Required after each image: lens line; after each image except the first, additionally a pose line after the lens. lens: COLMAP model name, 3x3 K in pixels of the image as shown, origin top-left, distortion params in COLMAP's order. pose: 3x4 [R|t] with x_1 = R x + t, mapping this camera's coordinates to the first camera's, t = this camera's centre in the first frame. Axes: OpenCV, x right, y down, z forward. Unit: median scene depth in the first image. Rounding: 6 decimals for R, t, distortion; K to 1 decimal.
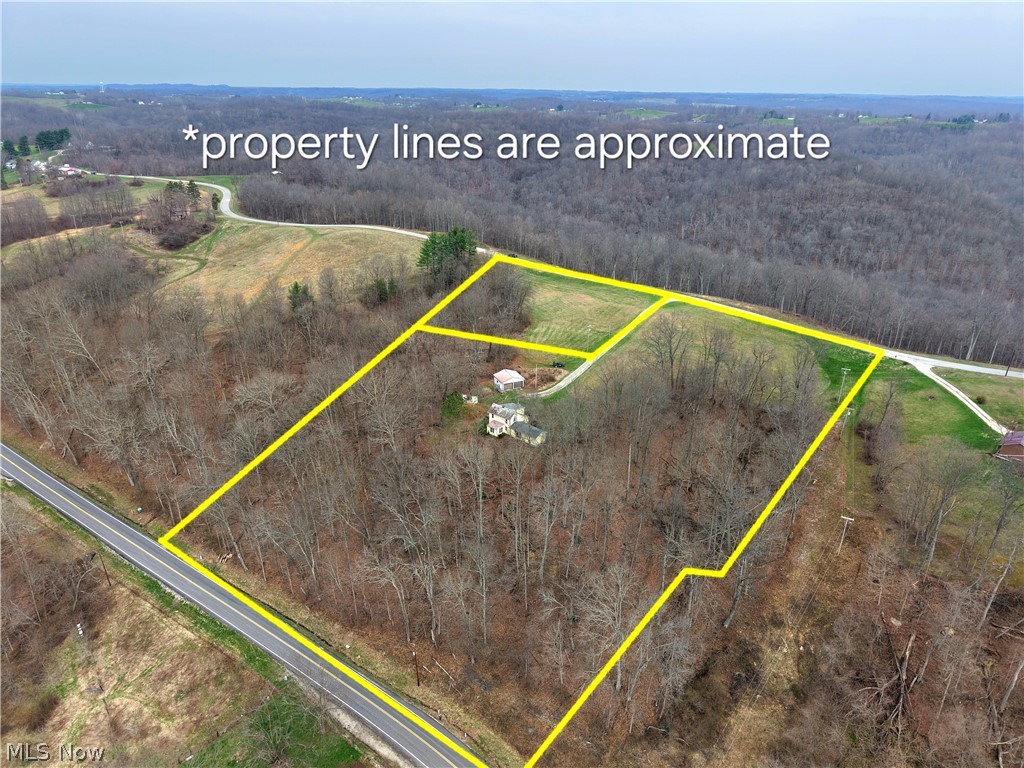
lens RADIAL K [[685.7, 0, 512.0], [0, 685.7, 384.0], [0, 0, 1]] dist [0.061756, -0.064246]
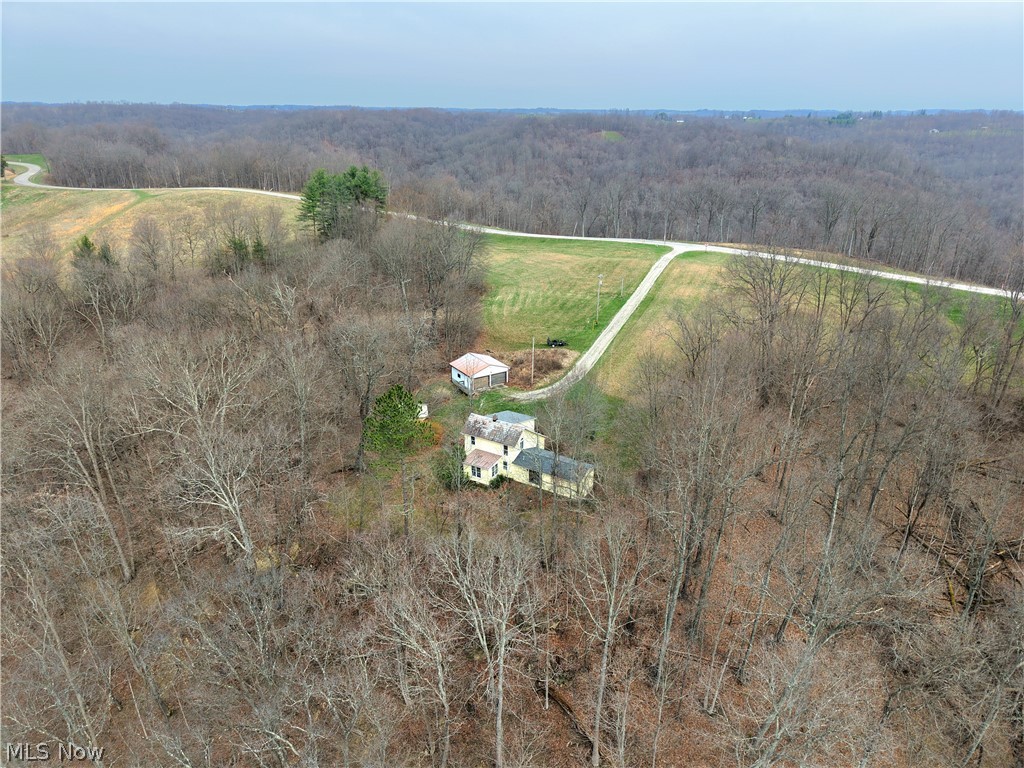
lens RADIAL K [[685.7, 0, 512.0], [0, 685.7, 384.0], [0, 0, 1]] dist [0.061756, -0.064246]
pose [[0.987611, -0.062301, 0.144027, -0.057467], [0.065822, 0.997635, -0.019808, 0.016243], [-0.142452, 0.029042, 0.989376, 0.454327]]
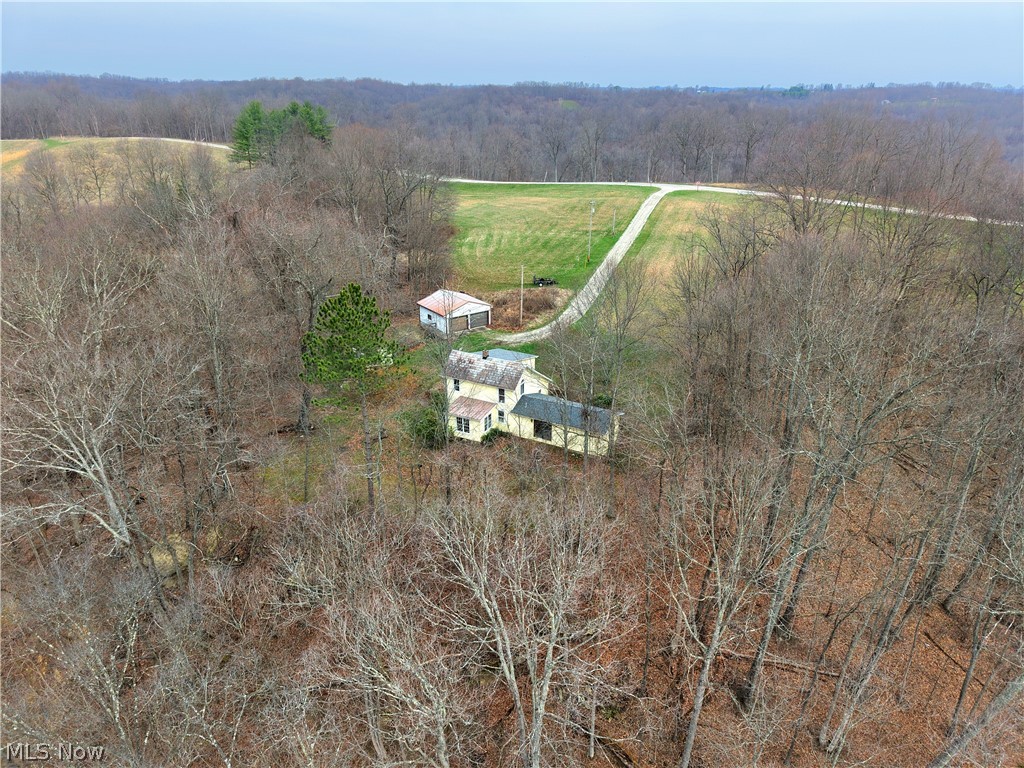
lens RADIAL K [[685.7, 0, 512.0], [0, 685.7, 384.0], [0, 0, 1]] dist [0.061756, -0.064246]
pose [[0.975128, -0.089997, 0.202547, -0.061741], [0.089825, 0.995907, 0.010064, 0.038700], [-0.202623, 0.008380, 0.979221, 0.555595]]
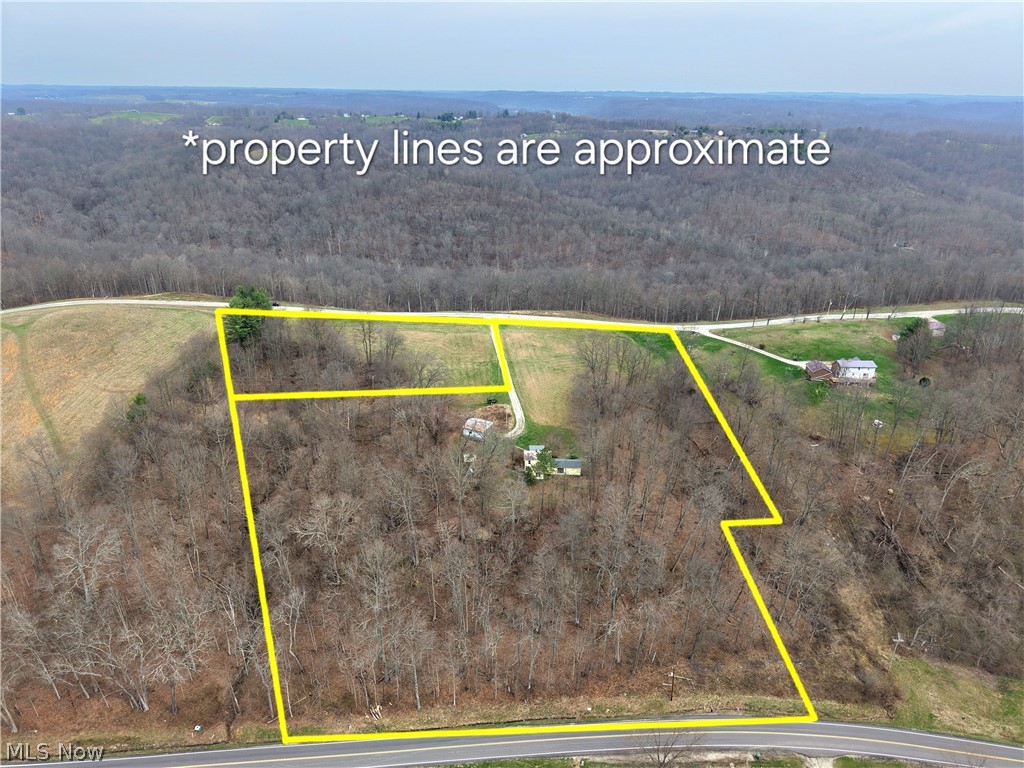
lens RADIAL K [[685.7, 0, 512.0], [0, 685.7, 384.0], [0, 0, 1]] dist [0.061756, -0.064246]
pose [[0.764939, -0.259122, 0.589682, -0.574003], [0.253513, 0.962735, 0.094194, -0.159489], [-0.592115, 0.077439, 0.802124, 0.126751]]
